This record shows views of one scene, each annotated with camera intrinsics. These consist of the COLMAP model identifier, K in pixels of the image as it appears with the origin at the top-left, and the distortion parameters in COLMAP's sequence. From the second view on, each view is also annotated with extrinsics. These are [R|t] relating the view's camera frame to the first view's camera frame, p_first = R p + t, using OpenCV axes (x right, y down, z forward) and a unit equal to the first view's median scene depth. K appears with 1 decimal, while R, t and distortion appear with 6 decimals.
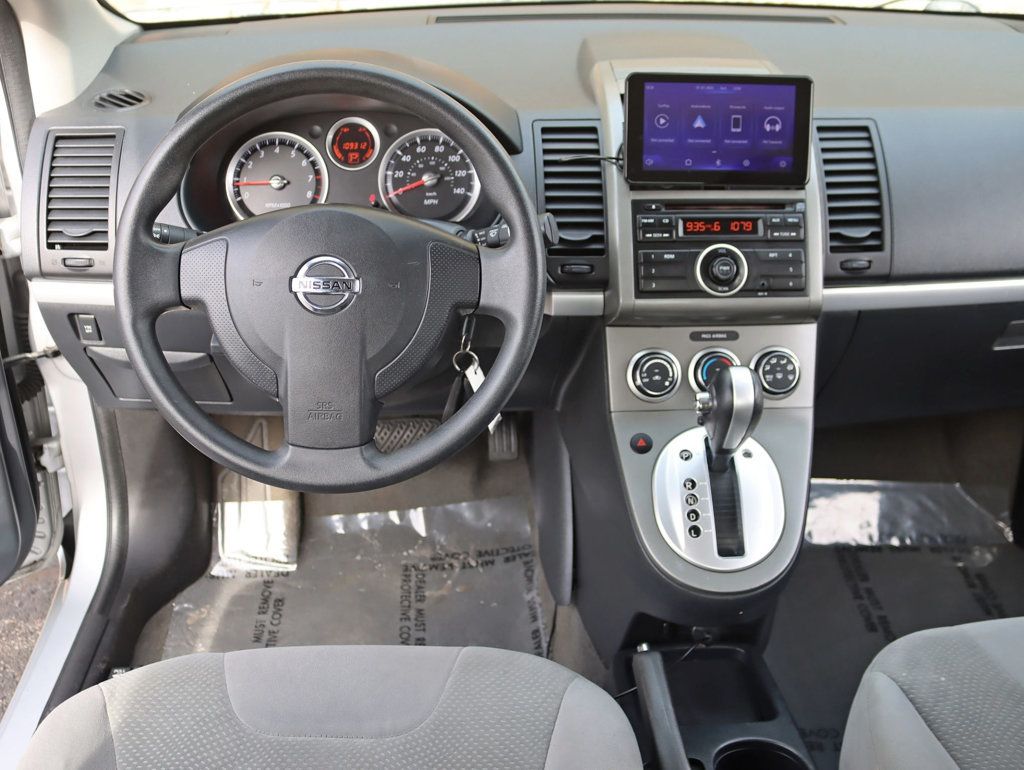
lens RADIAL K [[972.7, 0, 512.0], [0, 972.7, 385.0], [0, 0, 1]] dist [-0.128345, -0.001198]
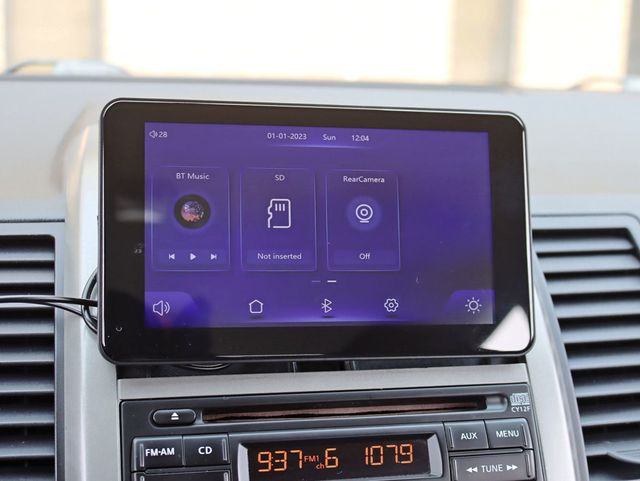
lens RADIAL K [[923.5, 0, 320.0], [0, 923.5, 240.5], [0, 0, 1]] dist [-0.093532, -0.042742]
pose [[0.983862, 0.002206, 0.178918, 0.137393], [0.057000, 0.943967, -0.325079, -0.125060], [-0.169610, 0.330031, 0.928608, 0.604841]]
